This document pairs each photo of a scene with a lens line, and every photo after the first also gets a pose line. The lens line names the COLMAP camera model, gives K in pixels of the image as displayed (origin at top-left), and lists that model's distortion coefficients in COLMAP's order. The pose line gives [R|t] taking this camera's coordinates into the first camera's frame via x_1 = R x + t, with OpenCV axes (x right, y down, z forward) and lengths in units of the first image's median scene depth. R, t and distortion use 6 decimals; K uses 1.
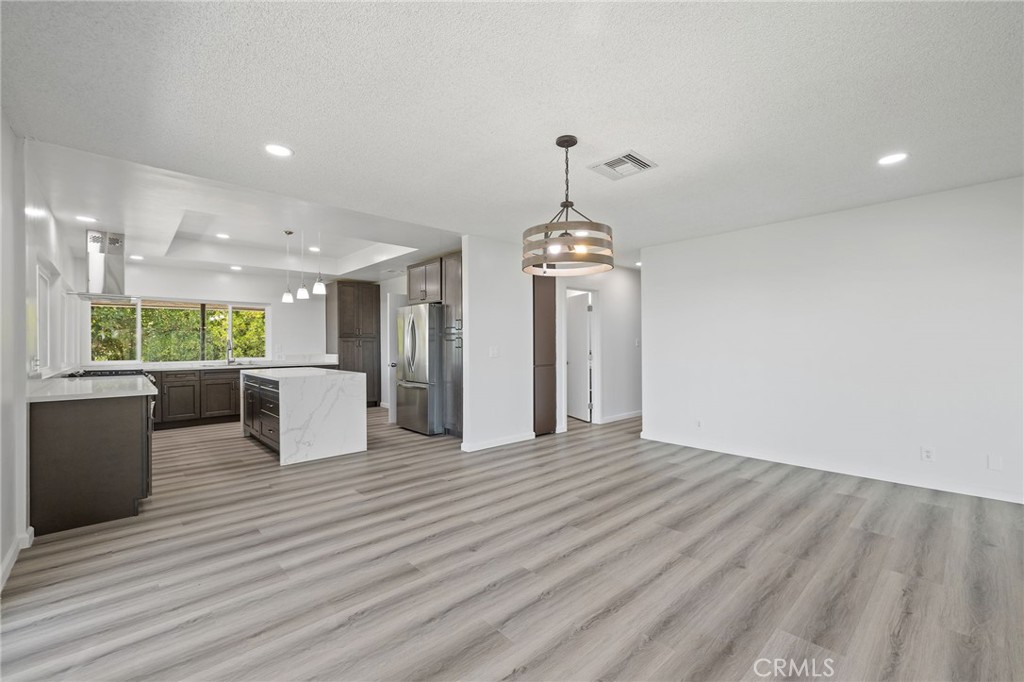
lens RADIAL K [[426.2, 0, 510.0], [0, 426.2, 344.6], [0, 0, 1]] dist [-0.000493, -0.000210]
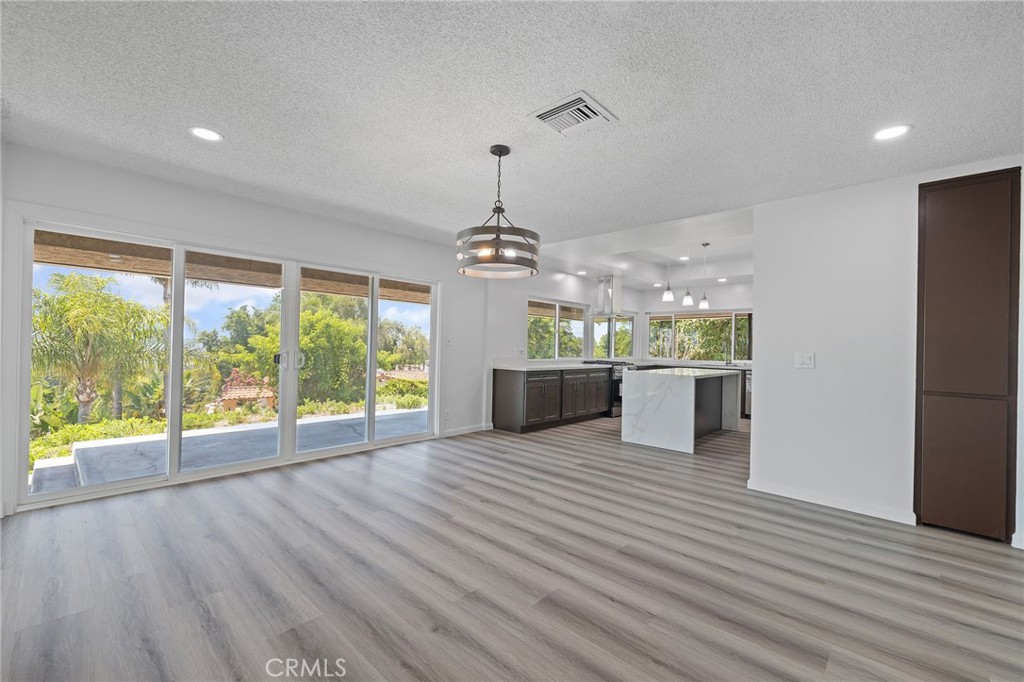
lens RADIAL K [[426.2, 0, 512.7], [0, 426.2, 344.9], [0, 0, 1]] dist [-0.000493, -0.000210]
pose [[0.081002, 0.006203, -0.996695, 0.552805], [-0.021422, 0.999760, 0.004481, -0.000363], [0.996484, 0.020988, 0.081116, 0.445304]]
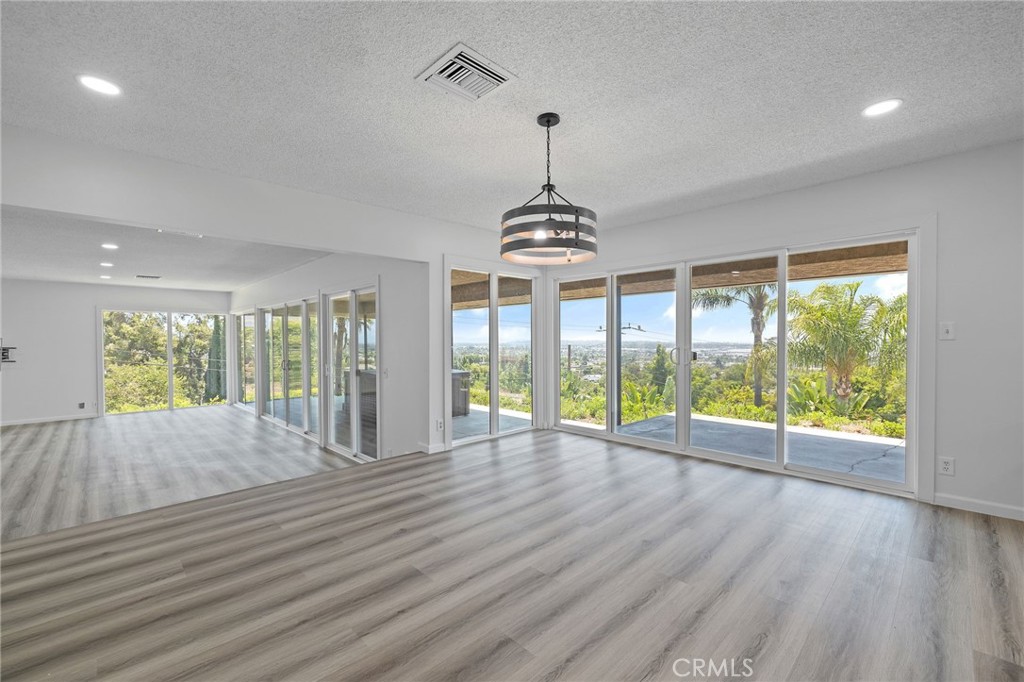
lens RADIAL K [[426.2, 0, 511.7], [0, 426.2, 346.9], [0, 0, 1]] dist [-0.000493, -0.000210]
pose [[-0.999503, 0.013021, -0.028711, 0.113677], [0.012583, 0.999803, 0.015372, 0.003358], [0.028905, 0.015003, -0.999470, 0.904476]]
